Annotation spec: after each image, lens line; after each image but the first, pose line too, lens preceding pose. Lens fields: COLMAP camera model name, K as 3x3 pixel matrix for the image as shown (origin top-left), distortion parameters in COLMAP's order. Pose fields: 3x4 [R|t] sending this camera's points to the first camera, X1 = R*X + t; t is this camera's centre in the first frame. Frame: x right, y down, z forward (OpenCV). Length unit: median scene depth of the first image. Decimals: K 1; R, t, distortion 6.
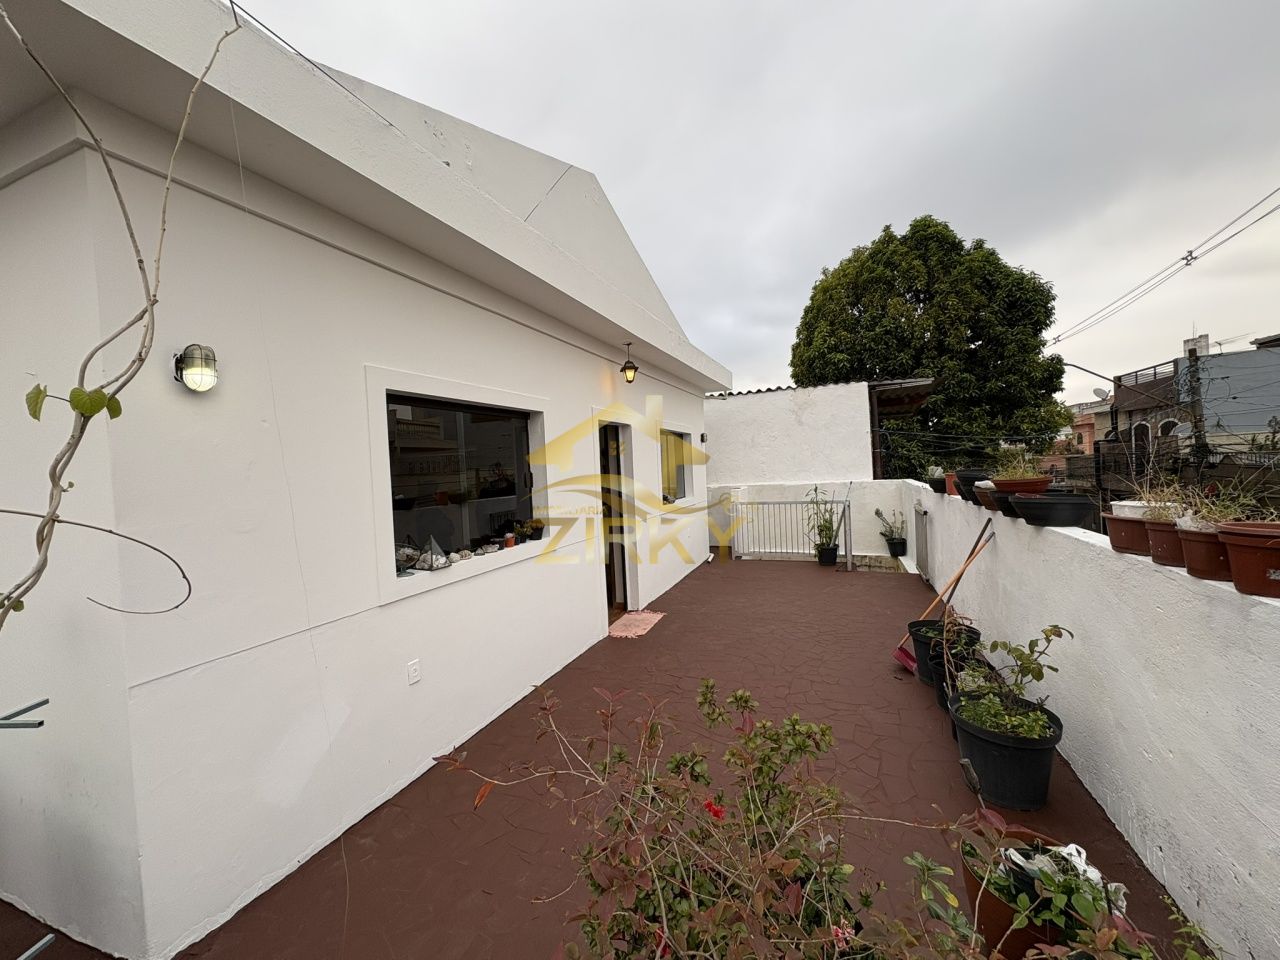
lens RADIAL K [[509.1, 0, 637.5], [0, 509.1, 477.9], [0, 0, 1]] dist [-0.000565, 0.000468]
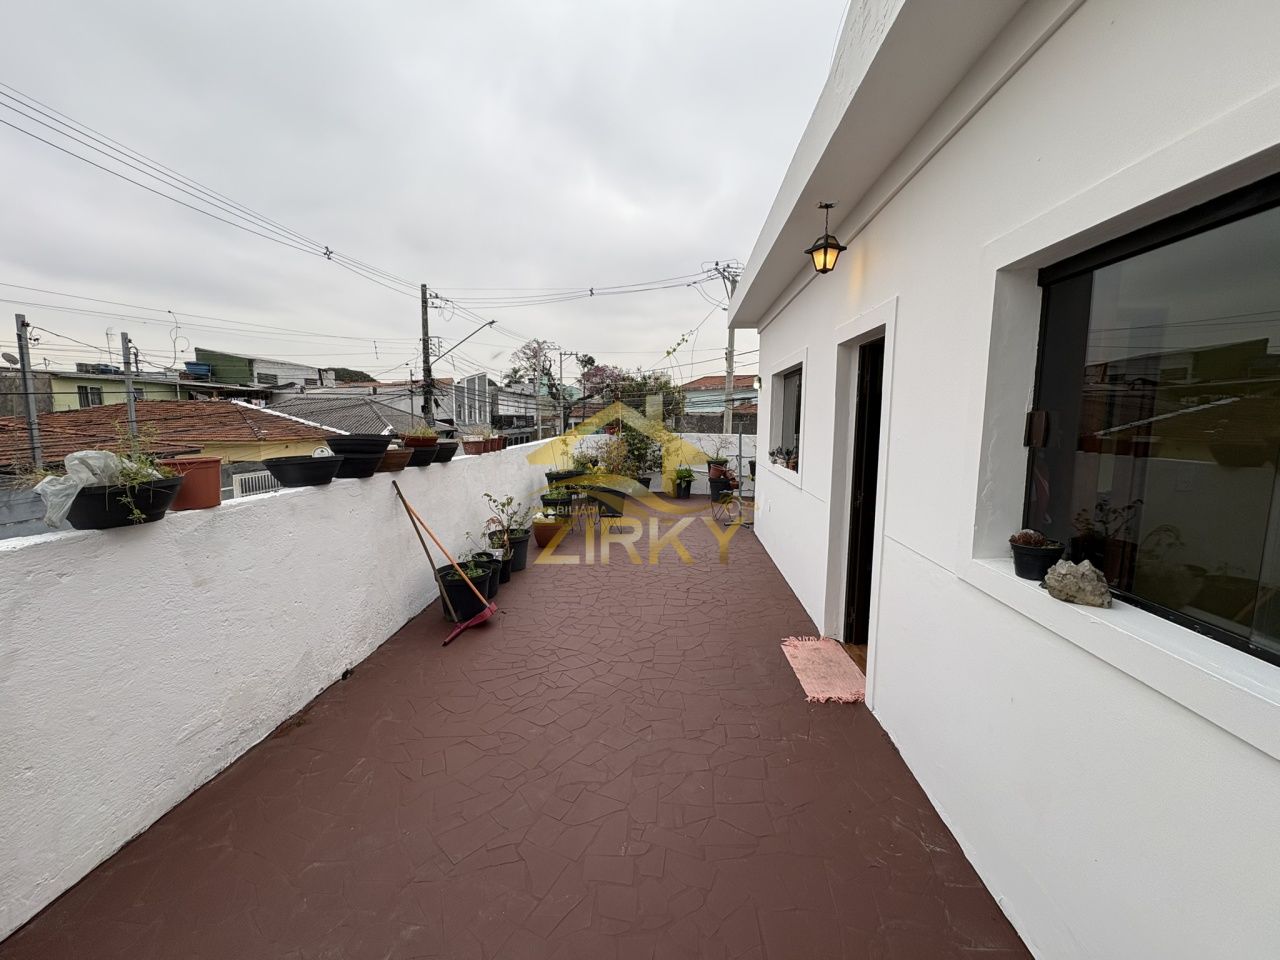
lens RADIAL K [[509.1, 0, 637.5], [0, 509.1, 477.9], [0, 0, 1]] dist [-0.000565, 0.000468]
pose [[-0.952310, 0.076866, -0.295293, 0.438501], [0.033227, 0.988119, 0.150056, -0.050748], [0.303319, 0.133088, -0.943549, 1.721327]]
